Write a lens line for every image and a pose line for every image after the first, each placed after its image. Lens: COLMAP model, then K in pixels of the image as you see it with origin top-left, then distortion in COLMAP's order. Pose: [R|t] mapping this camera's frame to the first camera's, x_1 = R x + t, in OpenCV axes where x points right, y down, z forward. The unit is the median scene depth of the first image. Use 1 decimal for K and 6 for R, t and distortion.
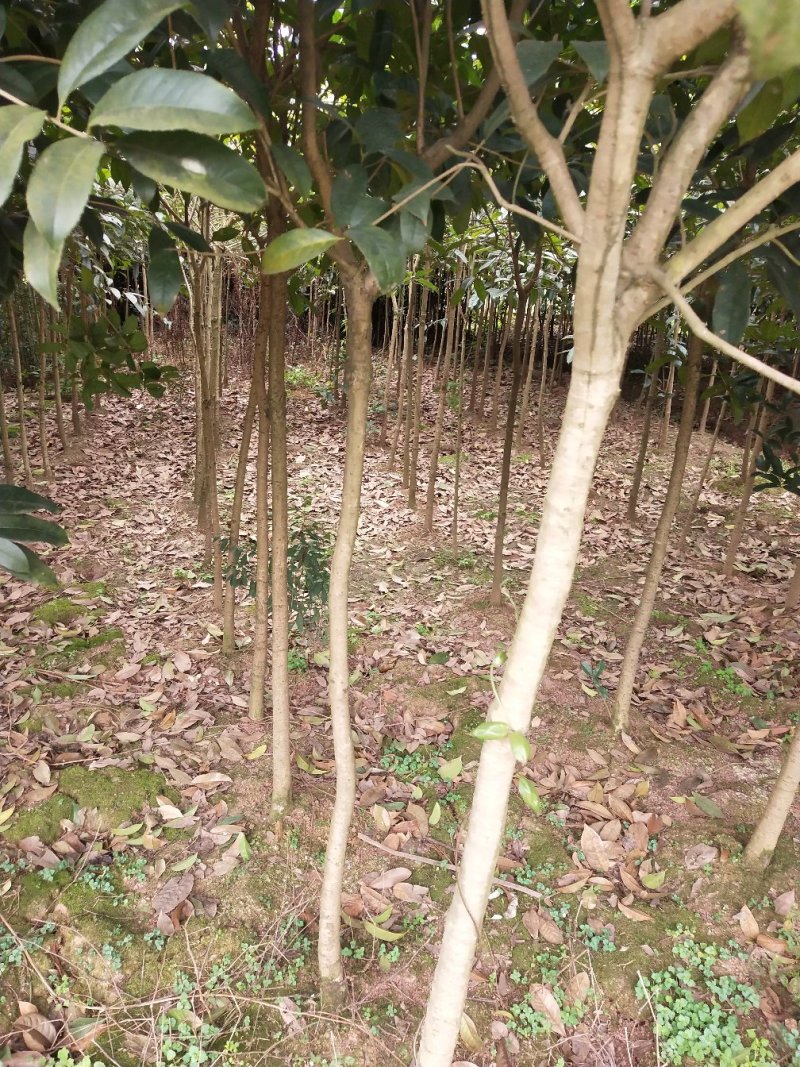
lens RADIAL K [[839.0, 0, 402.6], [0, 839.0, 535.7], [0, 0, 1]] dist [-0.009102, 0.039873]
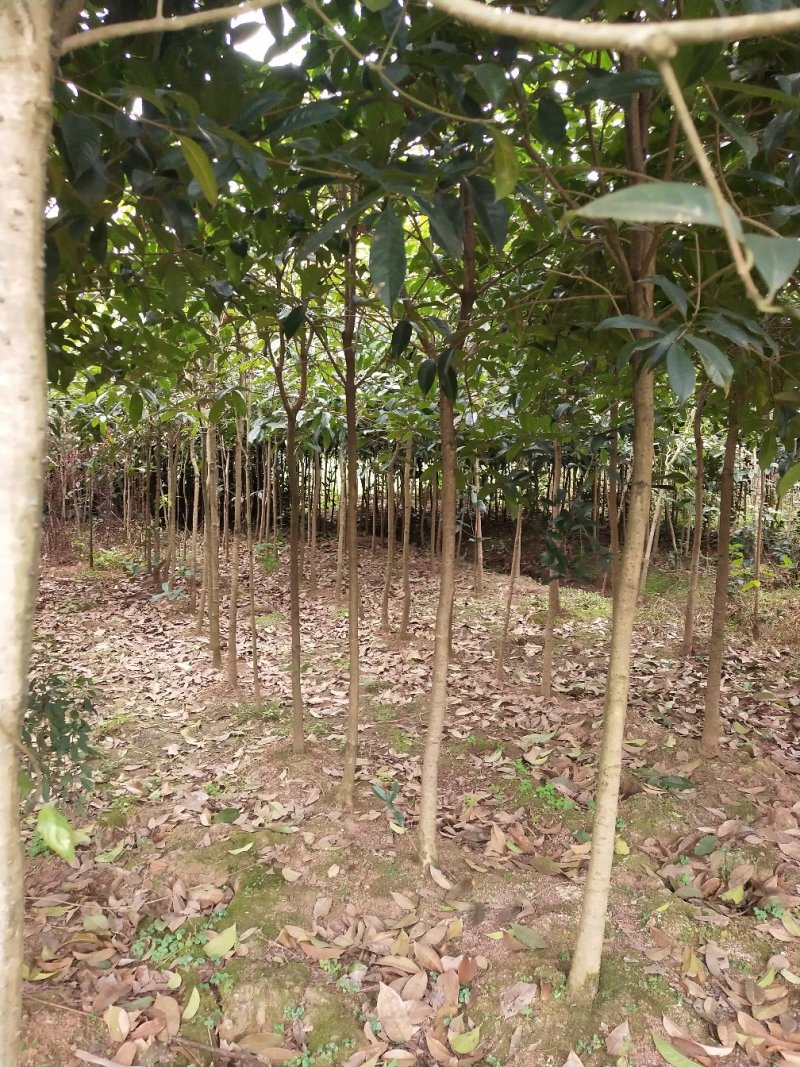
lens RADIAL K [[839.0, 0, 400.9], [0, 839.0, 531.3], [0, 0, 1]] dist [-0.009102, 0.039873]
pose [[0.979167, -0.072186, 0.189793, 0.081520], [0.112102, 0.971502, -0.208847, 0.066632], [-0.169309, 0.225772, 0.959355, 0.090379]]
